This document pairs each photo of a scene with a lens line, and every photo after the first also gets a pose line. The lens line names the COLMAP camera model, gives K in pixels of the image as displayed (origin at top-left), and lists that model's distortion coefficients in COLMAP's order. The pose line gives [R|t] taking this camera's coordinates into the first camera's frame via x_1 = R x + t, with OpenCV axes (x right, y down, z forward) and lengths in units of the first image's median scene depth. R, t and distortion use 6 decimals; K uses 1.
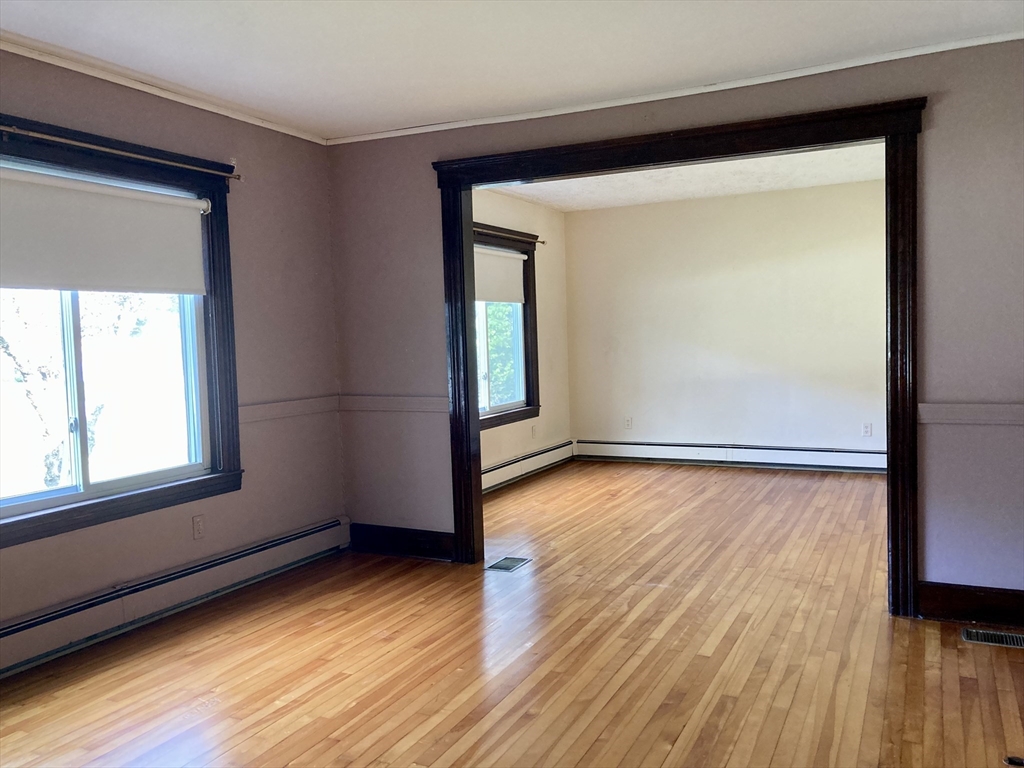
lens RADIAL K [[831.2, 0, 495.5], [0, 831.2, 386.4], [0, 0, 1]] dist [0.054885, -0.072435]
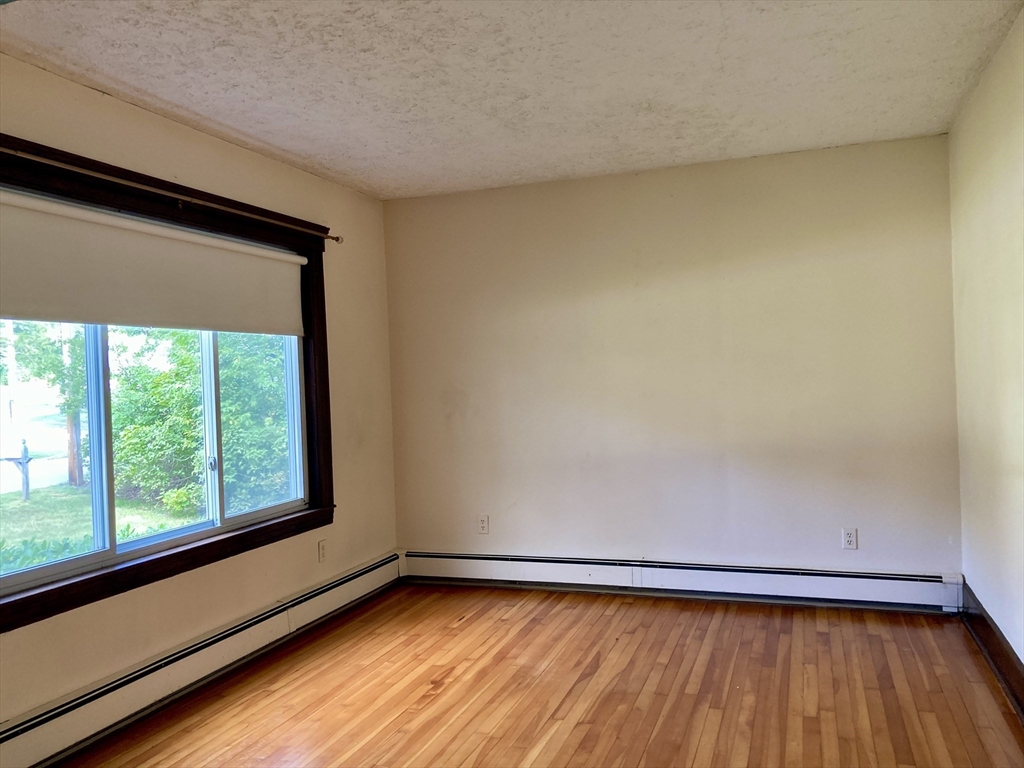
lens RADIAL K [[831.2, 0, 510.4], [0, 831.2, 394.6], [0, 0, 1]] dist [0.054885, -0.072435]
pose [[0.991011, -0.006623, 0.133616, 0.165905], [0.013030, 0.998803, -0.047136, -0.045128], [-0.133144, 0.048453, 0.989912, 0.623473]]
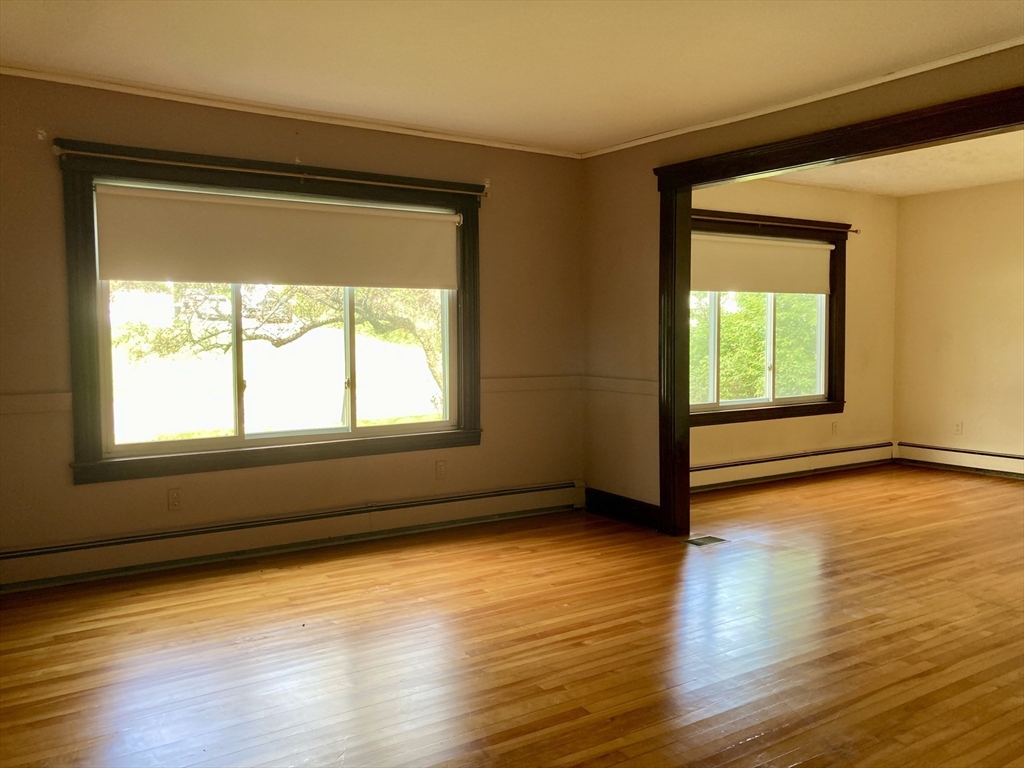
lens RADIAL K [[831.2, 0, 511.3], [0, 831.2, 375.4], [0, 0, 1]] dist [0.054885, -0.072435]
pose [[0.870606, 0.051167, -0.489312, 0.315308], [-0.051379, 0.998595, 0.013006, 0.000845], [0.489290, 0.013817, 0.872012, -0.054367]]
